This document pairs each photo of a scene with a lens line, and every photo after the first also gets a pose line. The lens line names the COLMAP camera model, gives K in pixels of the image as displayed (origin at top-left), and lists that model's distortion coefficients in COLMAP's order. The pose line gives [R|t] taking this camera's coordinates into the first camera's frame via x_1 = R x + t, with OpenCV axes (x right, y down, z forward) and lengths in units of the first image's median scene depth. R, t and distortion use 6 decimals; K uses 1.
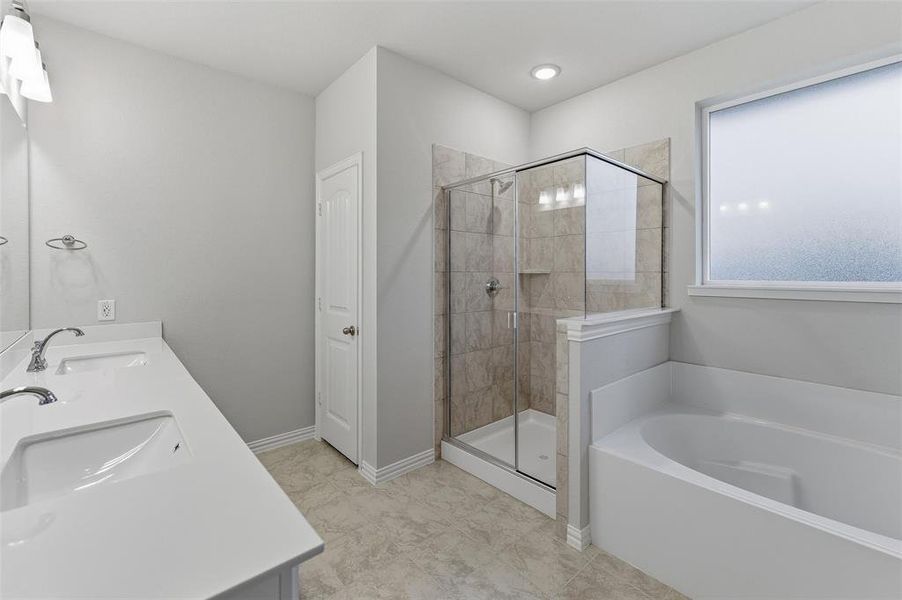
lens RADIAL K [[386.5, 0, 449.5], [0, 386.5, 278.0], [0, 0, 1]] dist [0.000666, 0.000120]
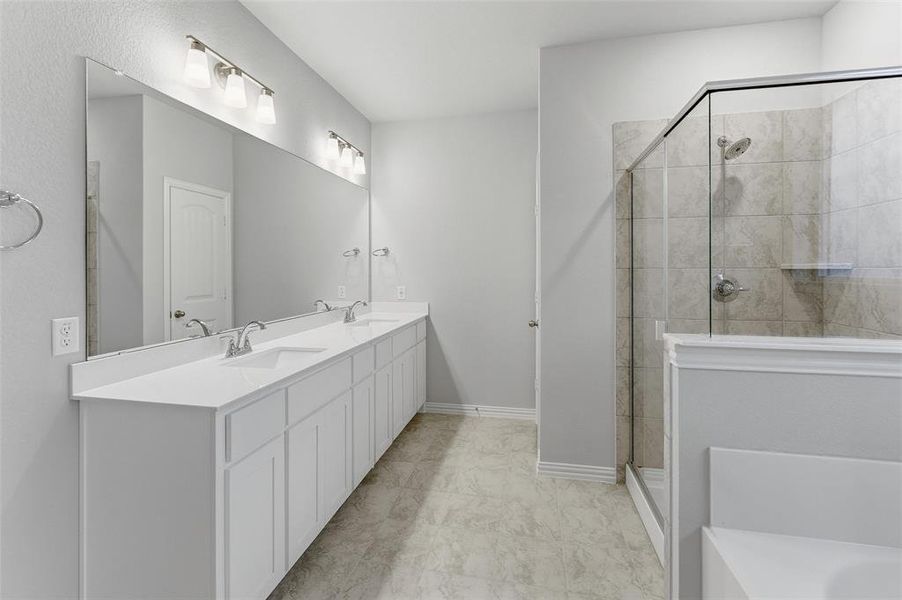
lens RADIAL K [[385.5, 0, 446.9], [0, 385.5, 270.5], [0, 0, 1]] dist [-0.010793, -0.000044]
pose [[0.599054, 0.000139, -0.800709, 0.455695], [-0.007284, 0.999960, -0.005276, -0.002762], [0.800675, 0.008993, 0.599031, 0.177855]]
